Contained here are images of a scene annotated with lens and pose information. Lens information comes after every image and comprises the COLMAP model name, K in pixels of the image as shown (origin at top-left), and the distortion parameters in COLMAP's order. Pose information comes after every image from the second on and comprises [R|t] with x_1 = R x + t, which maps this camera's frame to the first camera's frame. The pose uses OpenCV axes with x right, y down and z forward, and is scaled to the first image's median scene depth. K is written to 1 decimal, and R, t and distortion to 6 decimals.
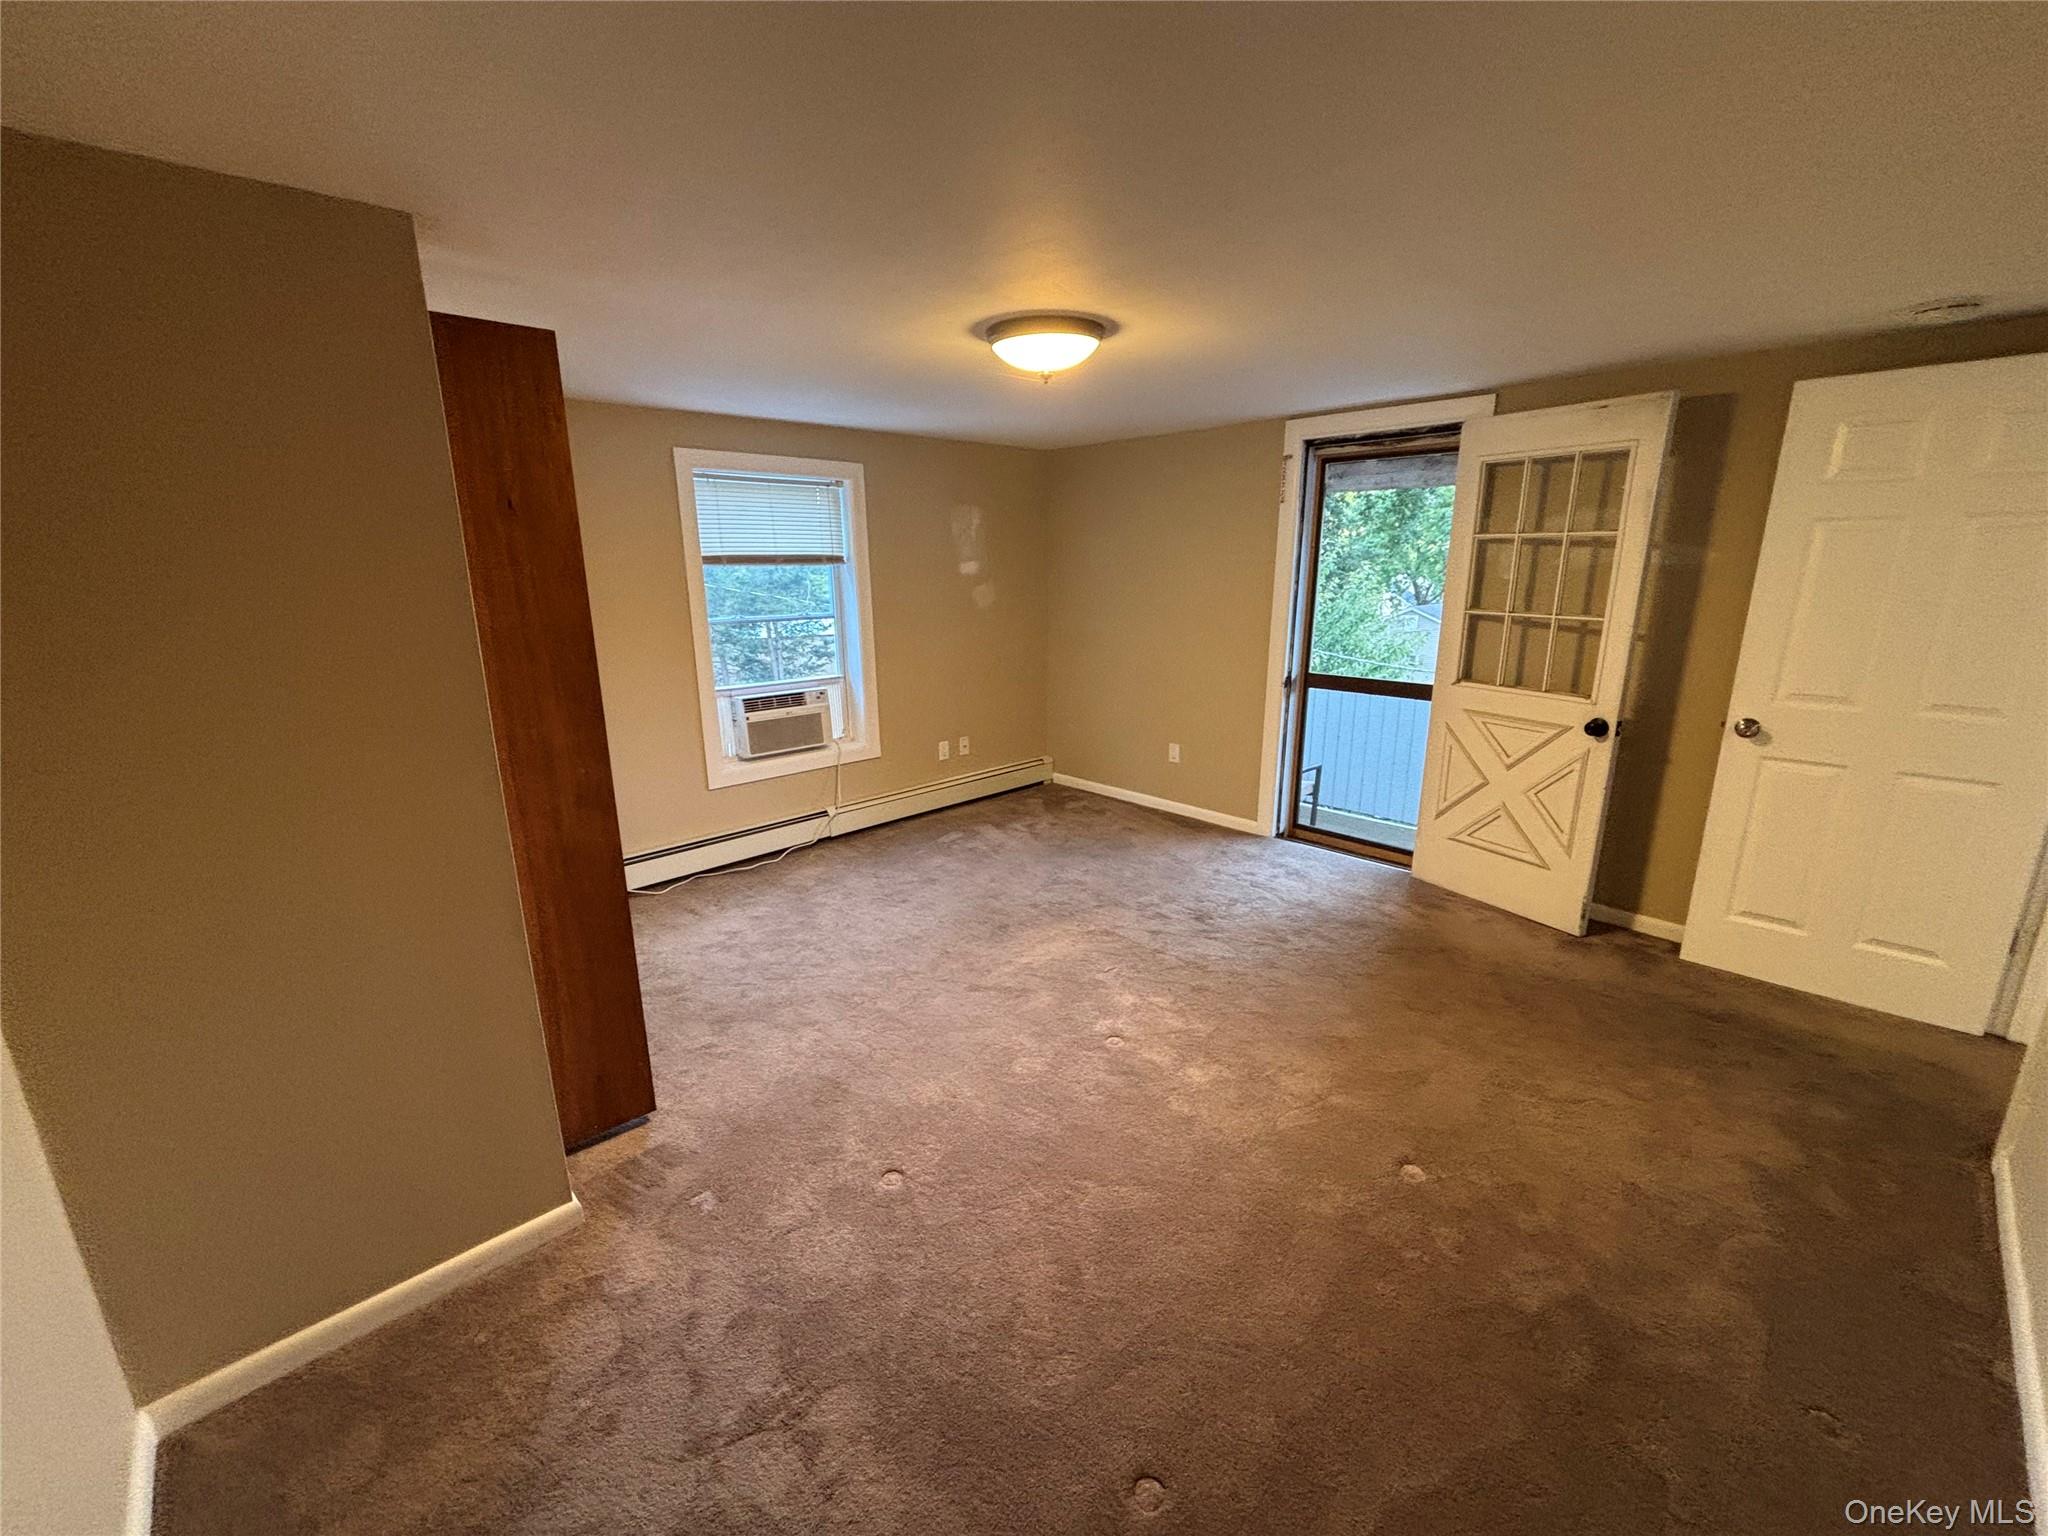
lens RADIAL K [[801.1, 0, 1024.0], [0, 801.1, 768.0], [0, 0, 1]] dist [-0.001393, -0.000090]
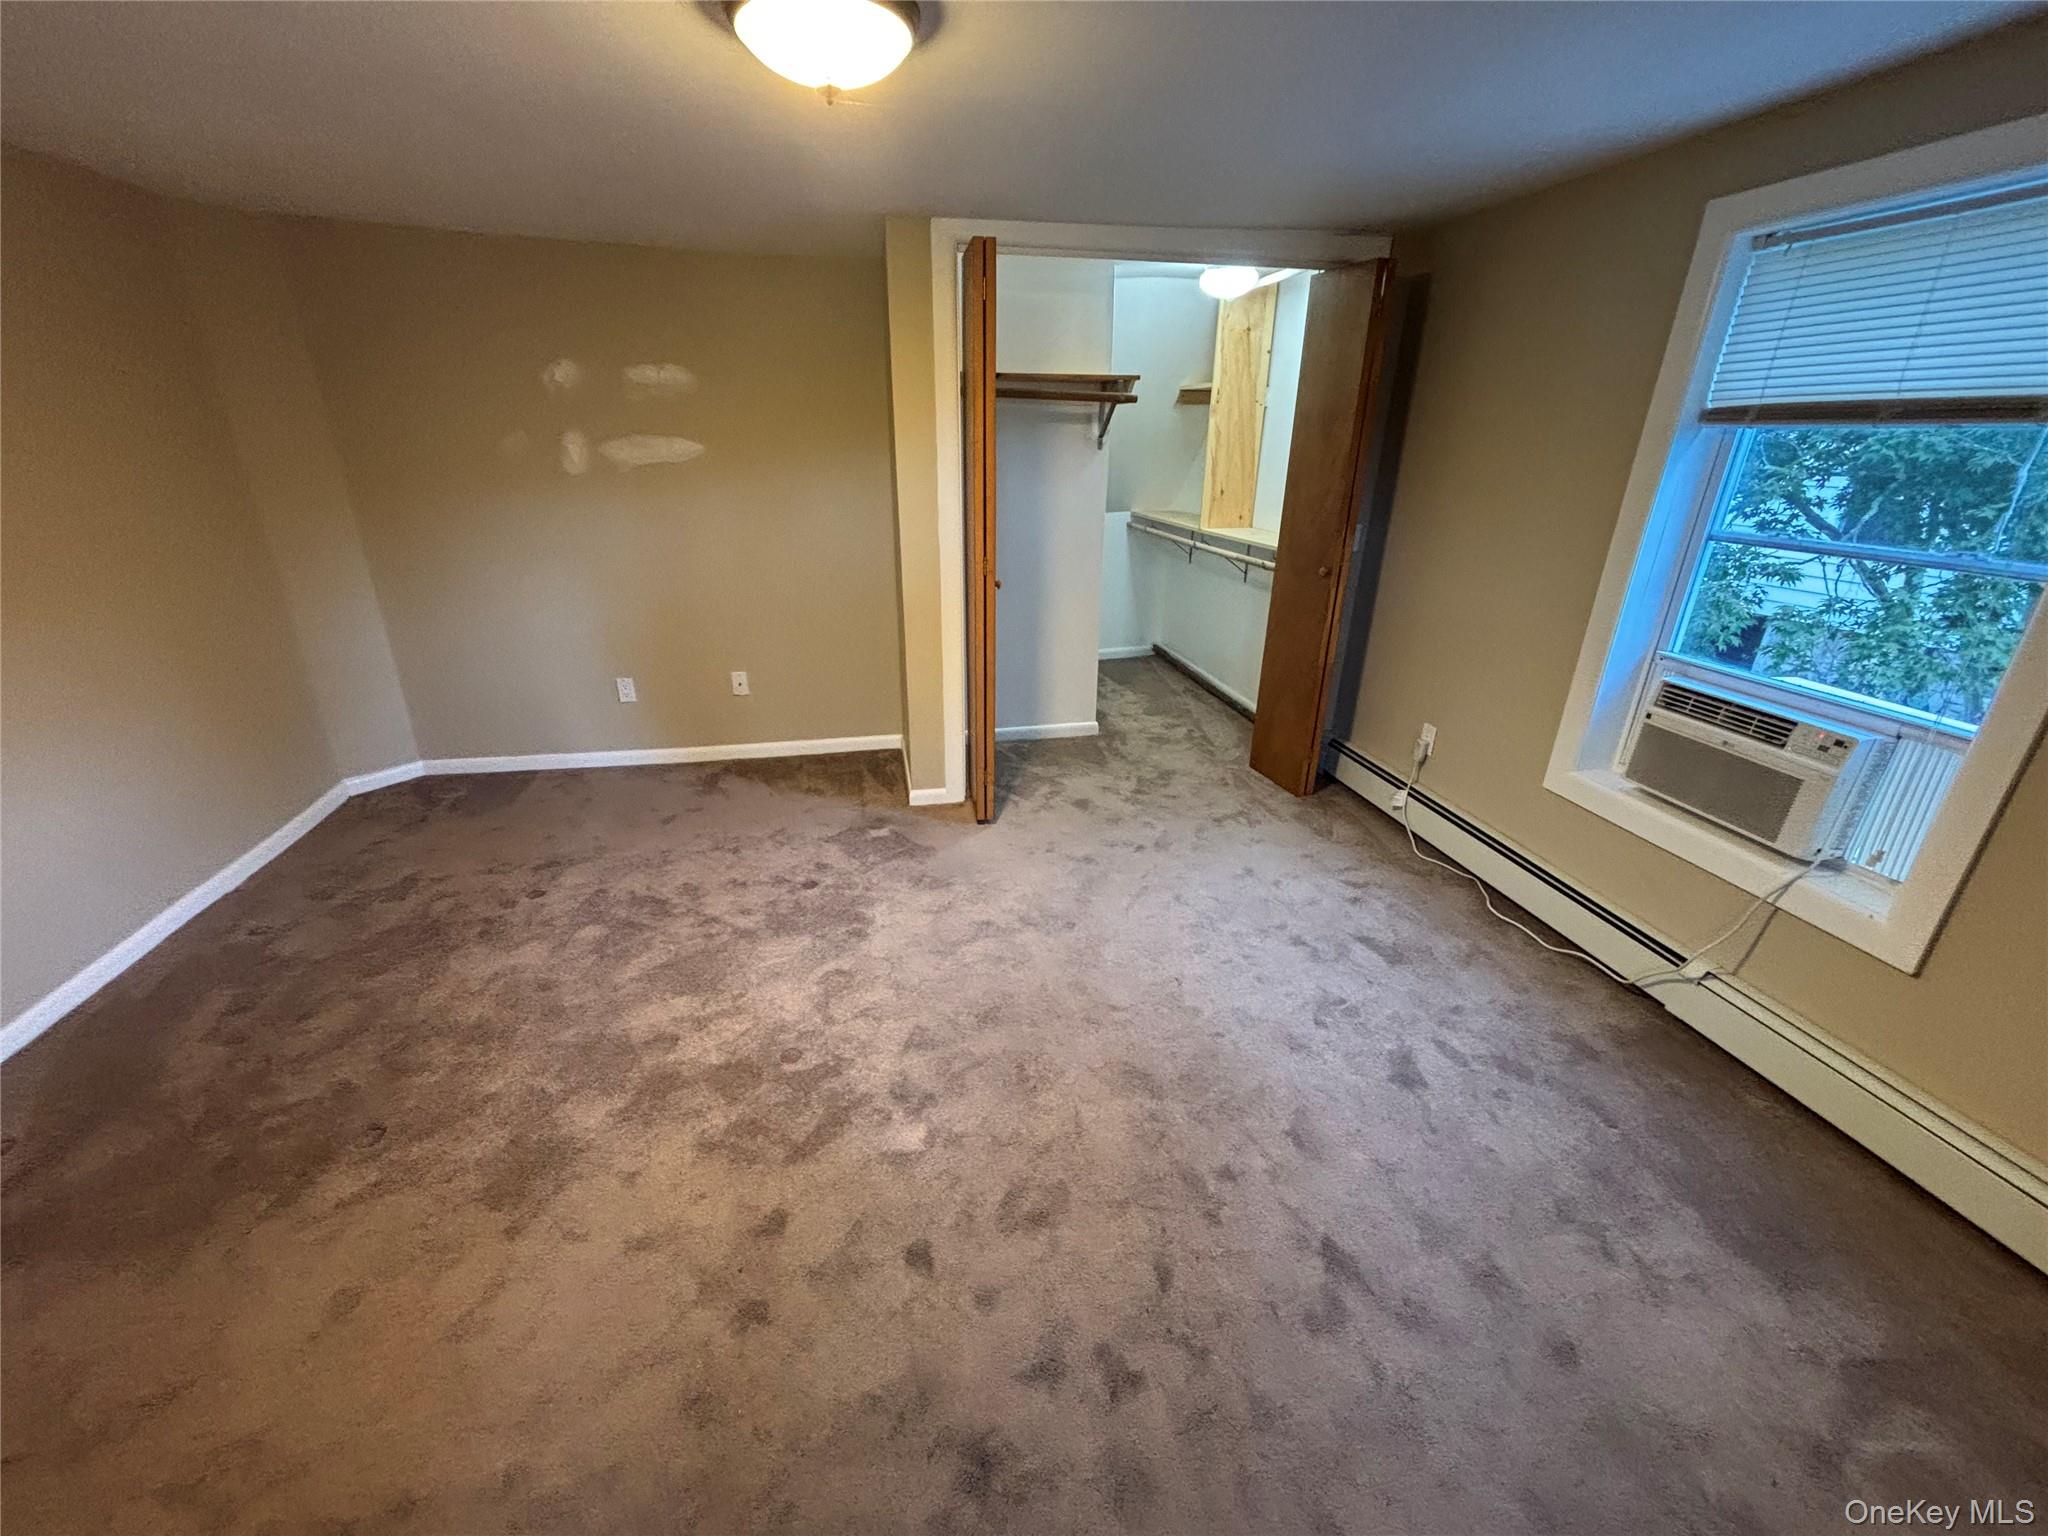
lens RADIAL K [[819.0, 0, 1024.0], [0, 819.0, 768.0], [0, 0, 1]] dist [-0.007247, -0.000201]
pose [[-0.541157, 0.318613, -0.778226, 0.322261], [-0.208454, 0.845733, 0.491205, -0.207928], [0.814675, 0.428043, -0.391258, 0.845514]]
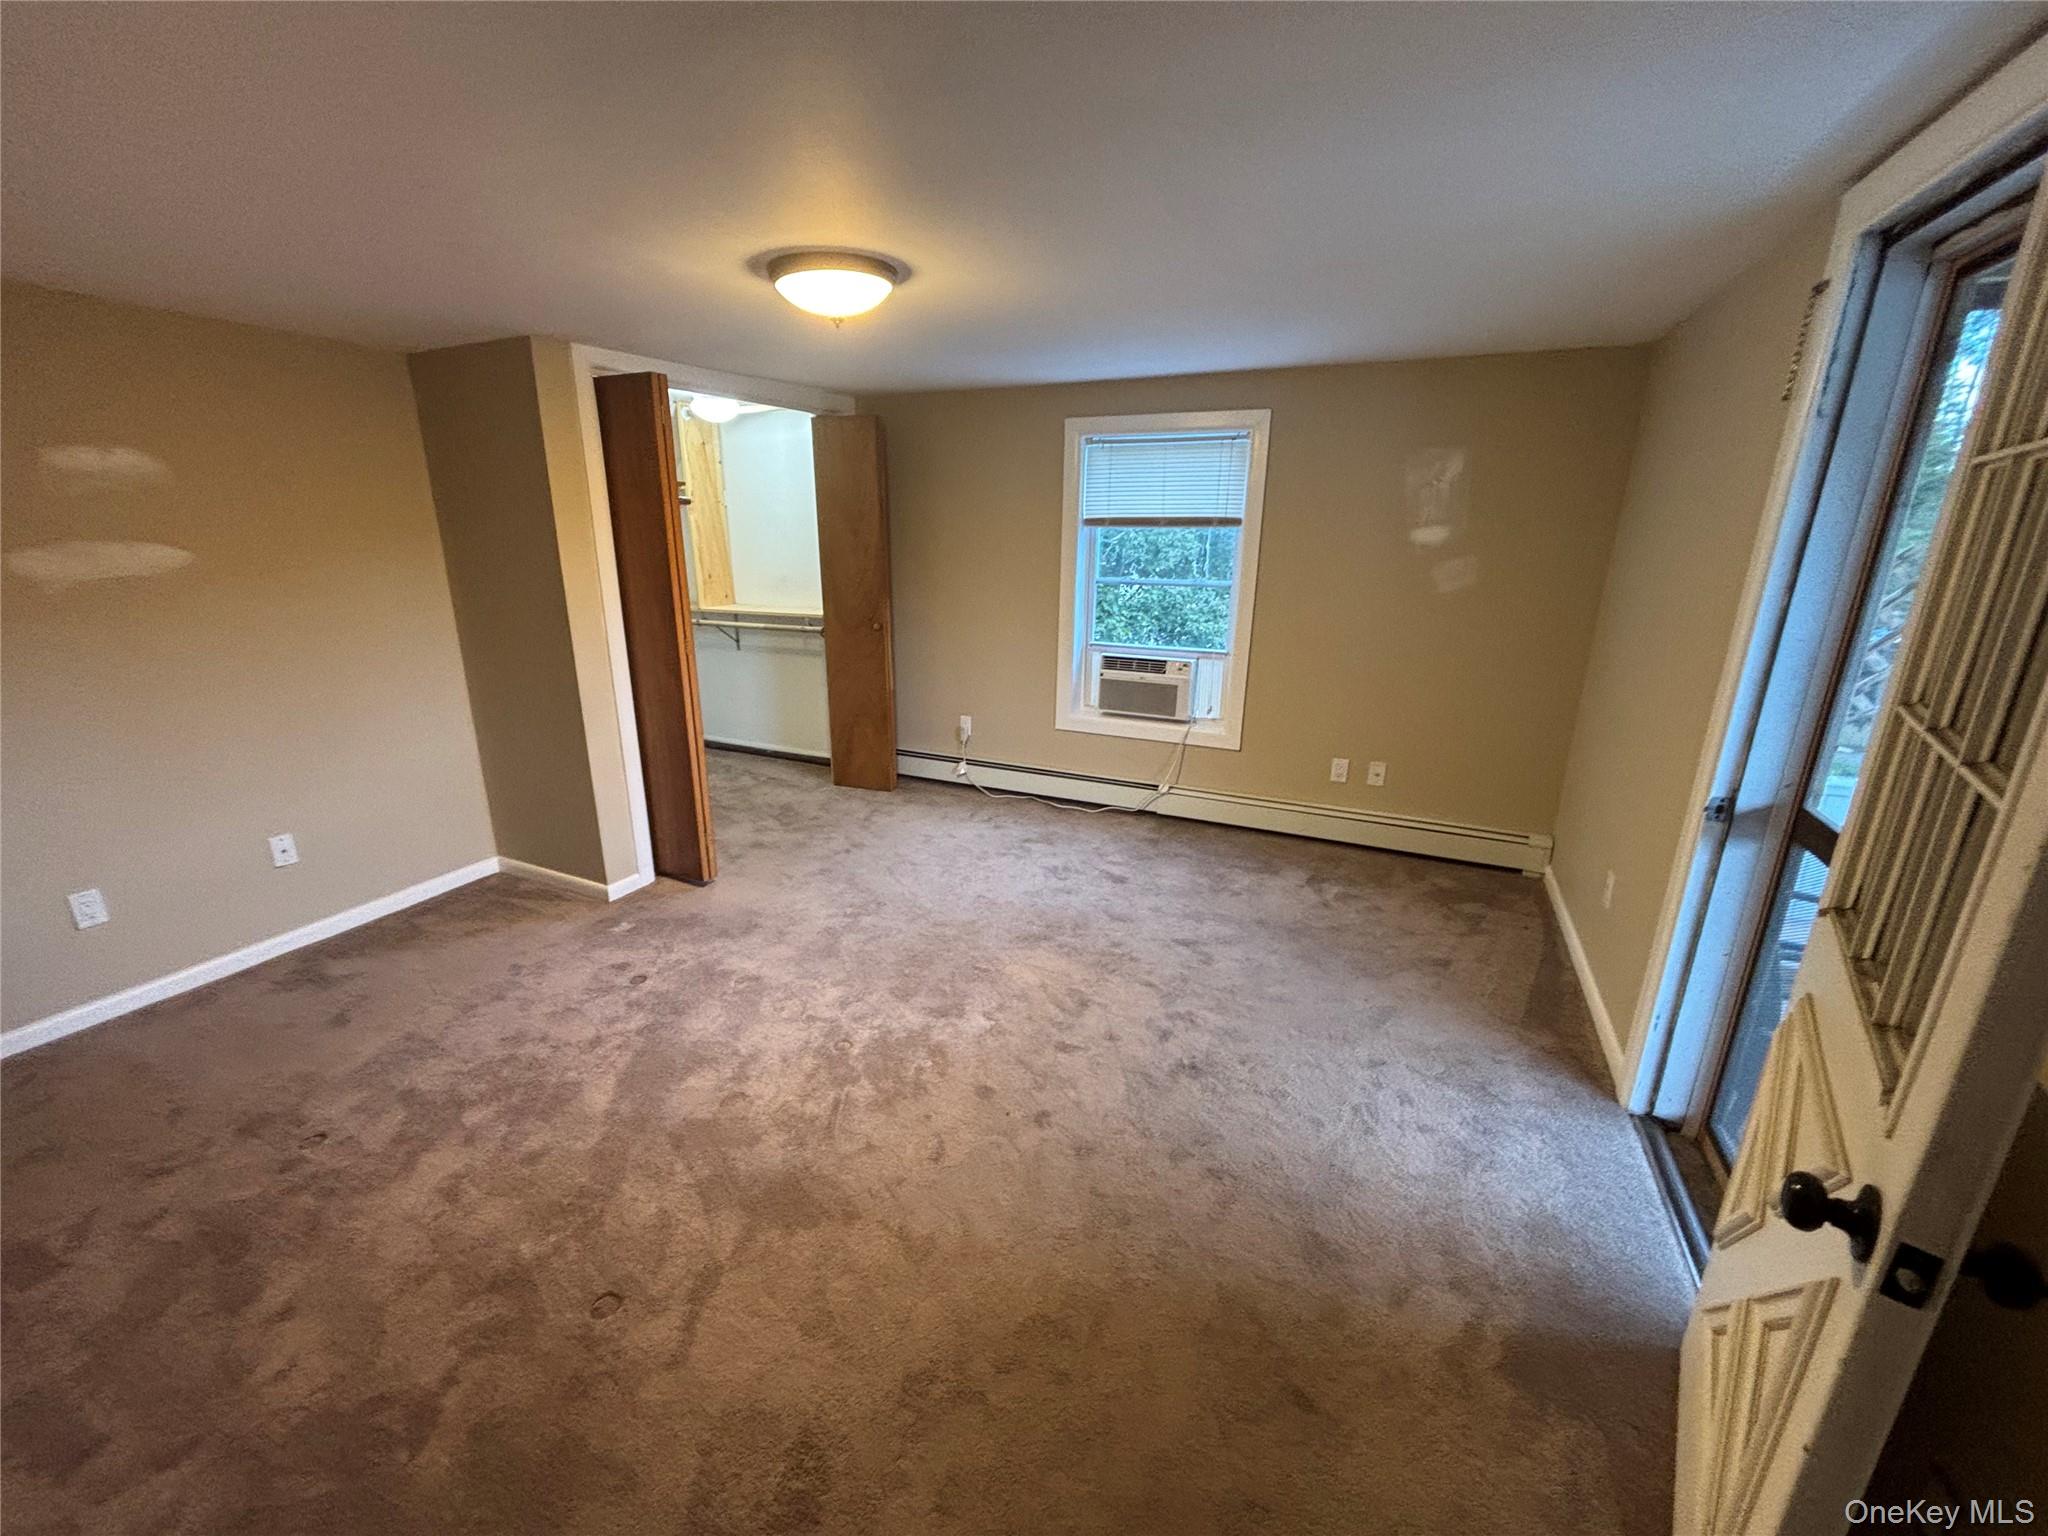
lens RADIAL K [[819.0, 0, 1024.0], [0, 819.0, 768.0], [0, 0, 1]] dist [-0.007247, -0.000201]
pose [[0.361086, 0.275245, -0.890987, 0.585306], [-0.236846, 0.951187, 0.197857, -0.127379], [0.901954, 0.139584, 0.408651, 0.463286]]
